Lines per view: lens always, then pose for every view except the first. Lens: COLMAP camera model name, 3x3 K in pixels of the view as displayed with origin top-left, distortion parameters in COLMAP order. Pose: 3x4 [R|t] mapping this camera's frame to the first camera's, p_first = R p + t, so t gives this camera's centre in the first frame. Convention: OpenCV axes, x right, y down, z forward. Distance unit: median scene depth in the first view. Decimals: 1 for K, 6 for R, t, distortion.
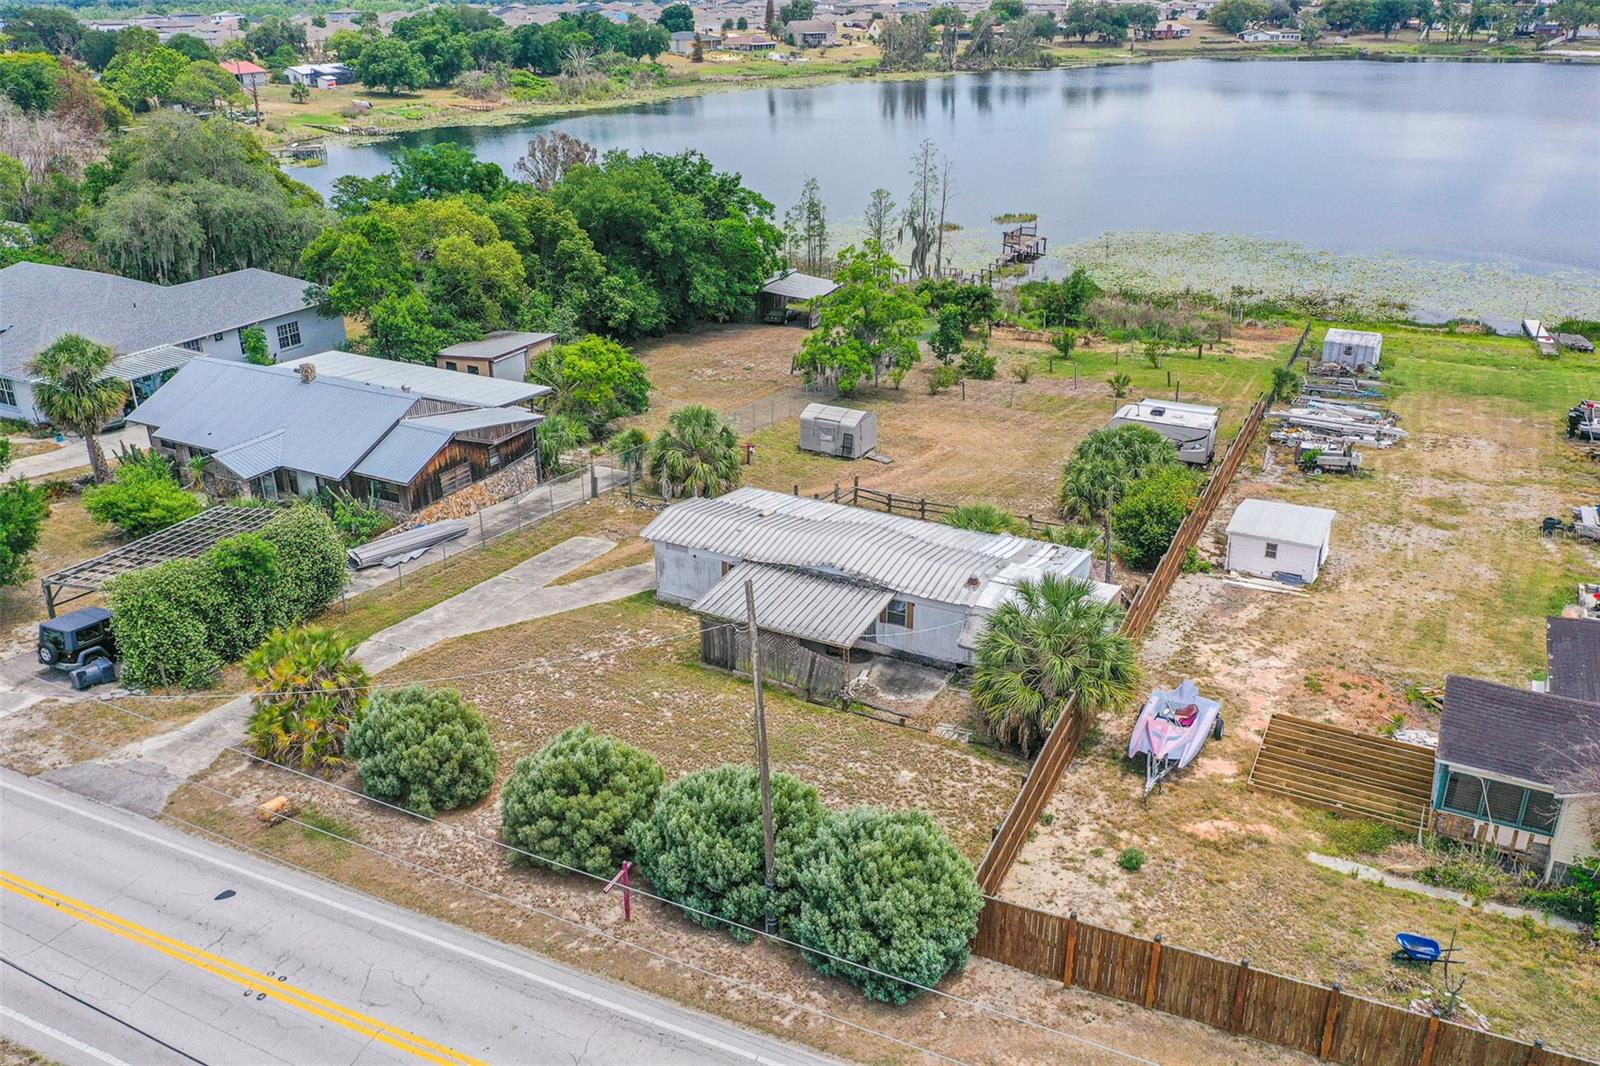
lens RADIAL K [[1257.4, 0, 807.7], [0, 1257.4, 527.7], [0, 0, 1]] dist [0.007252, -0.003020]
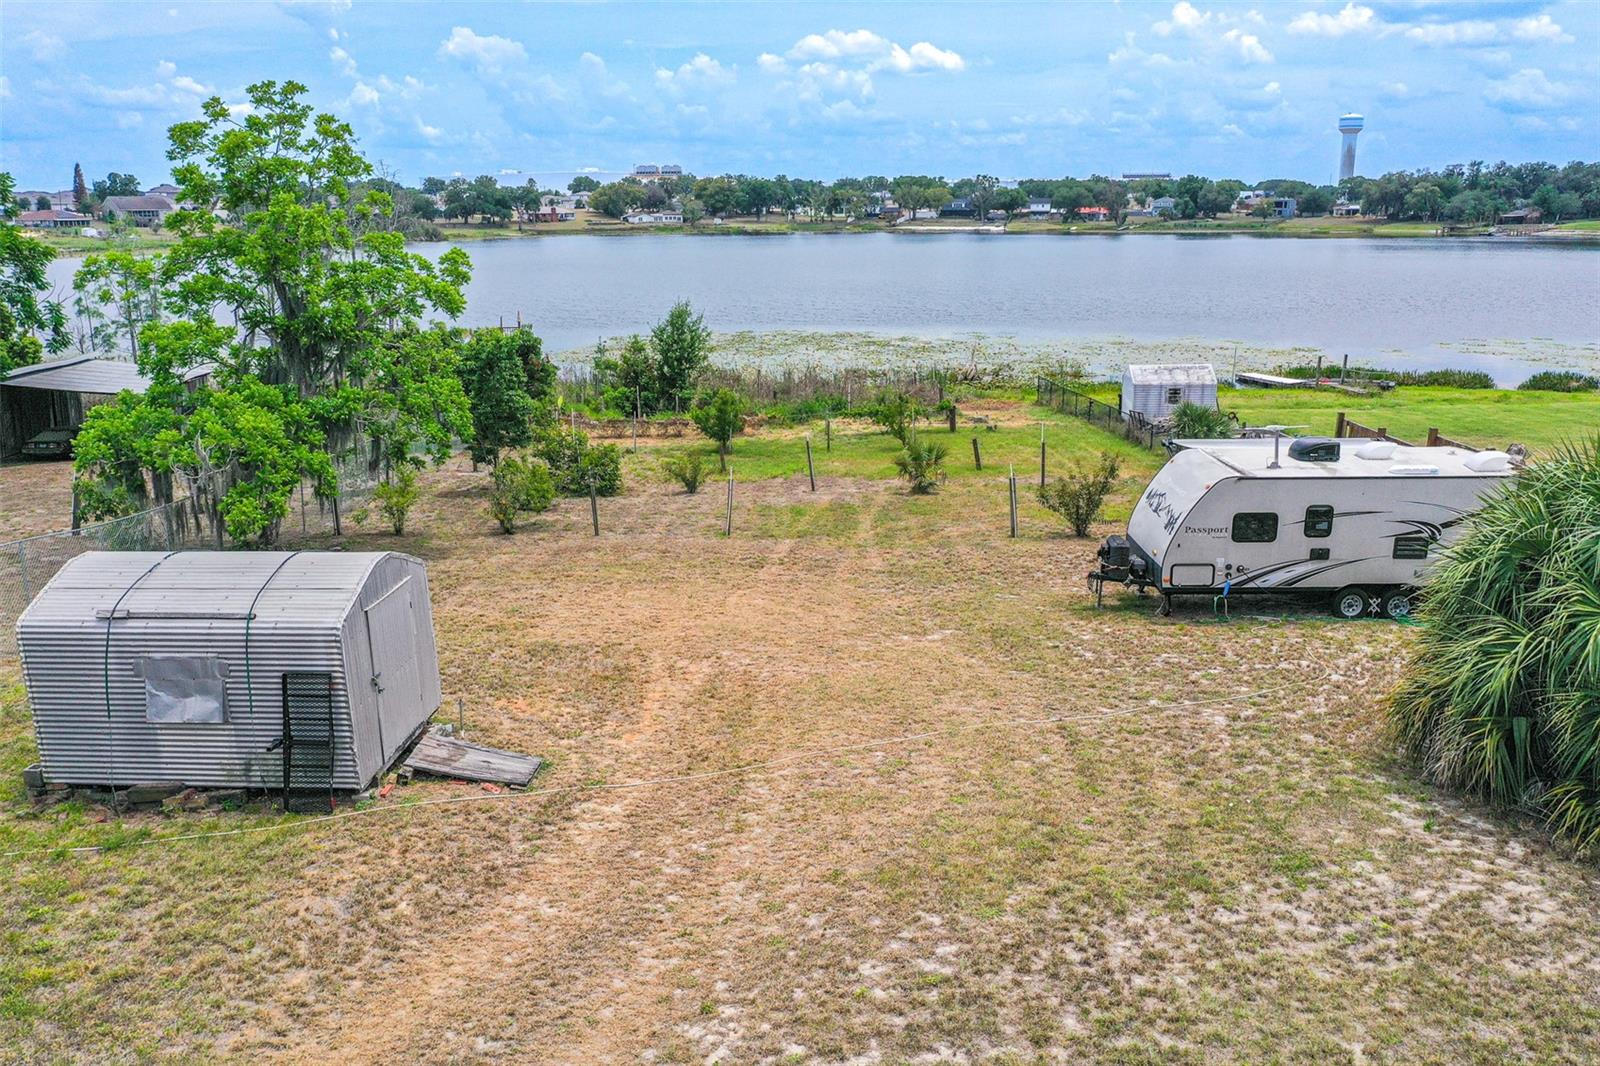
lens RADIAL K [[1257.4, 0, 803.2], [0, 1257.4, 523.6], [0, 0, 1]] dist [0.007252, -0.003020]
pose [[0.889893, -0.108094, 0.443178, 0.012991], [0.179646, 0.976054, -0.122660, -0.044903], [-0.419307, 0.188769, 0.888002, 0.599288]]
